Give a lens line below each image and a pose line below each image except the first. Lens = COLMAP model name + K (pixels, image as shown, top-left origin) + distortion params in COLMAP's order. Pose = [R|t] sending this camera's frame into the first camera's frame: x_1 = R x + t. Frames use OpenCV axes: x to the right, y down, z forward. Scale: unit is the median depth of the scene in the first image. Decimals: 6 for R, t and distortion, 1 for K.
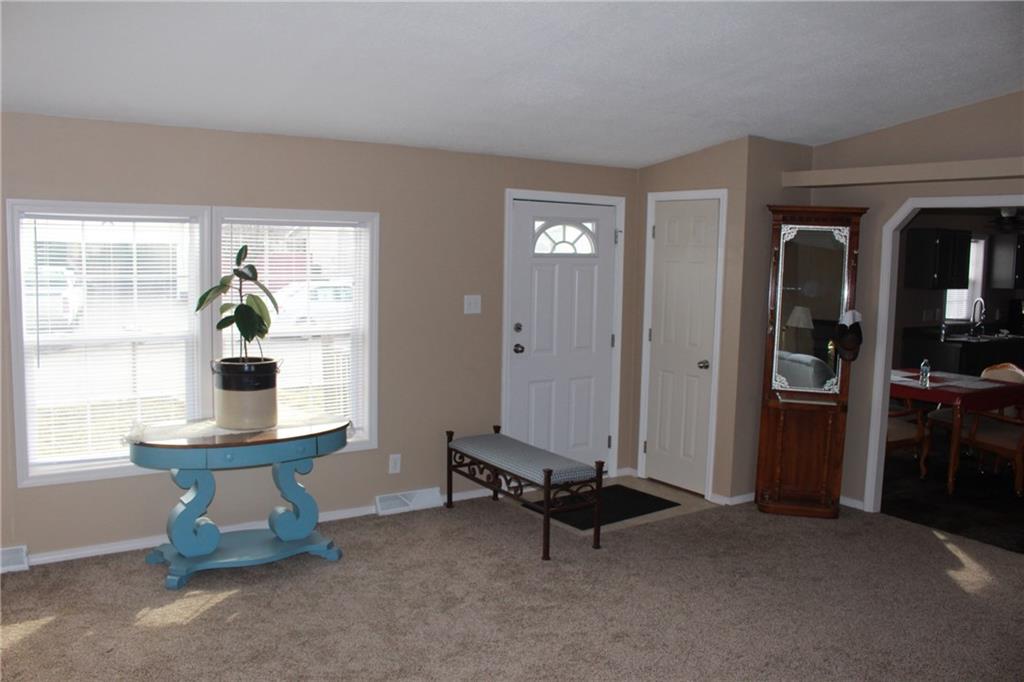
lens RADIAL K [[848.6, 0, 502.4], [0, 848.6, 343.5], [0, 0, 1]] dist [-0.152212, 0.125852]
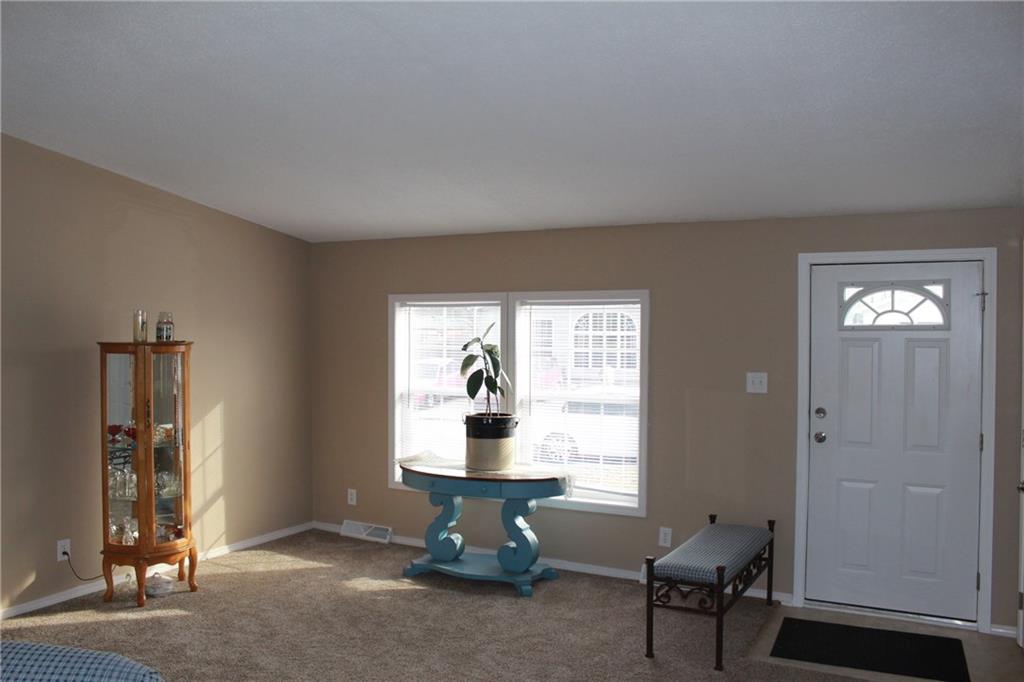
lens RADIAL K [[848.6, 0, 502.4], [0, 848.6, 343.5], [0, 0, 1]] dist [-0.152212, 0.125852]
pose [[0.455648, -0.005749, -0.890141, 0.704150], [-0.086291, 0.994984, -0.050597, -0.020462], [0.885968, 0.099866, 0.452867, 0.369703]]
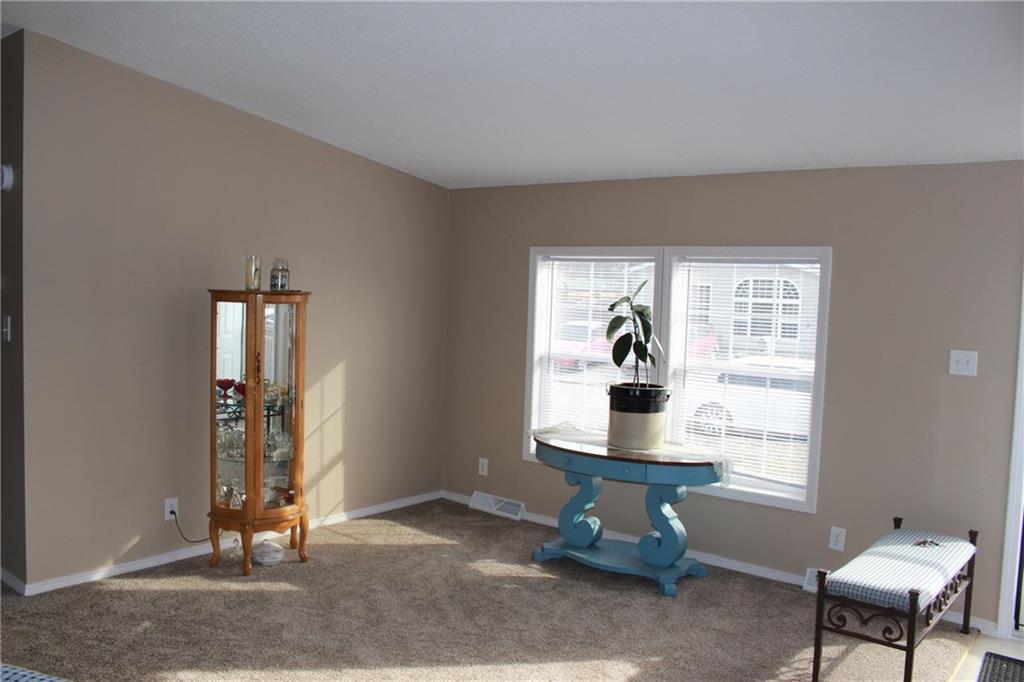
lens RADIAL K [[848.6, 0, 502.4], [0, 848.6, 343.5], [0, 0, 1]] dist [-0.152212, 0.125852]
pose [[0.286564, 0.048800, -0.956817, 0.591620], [-0.125262, 0.992038, 0.013080, -0.023207], [0.949837, 0.116104, 0.290395, 0.431065]]
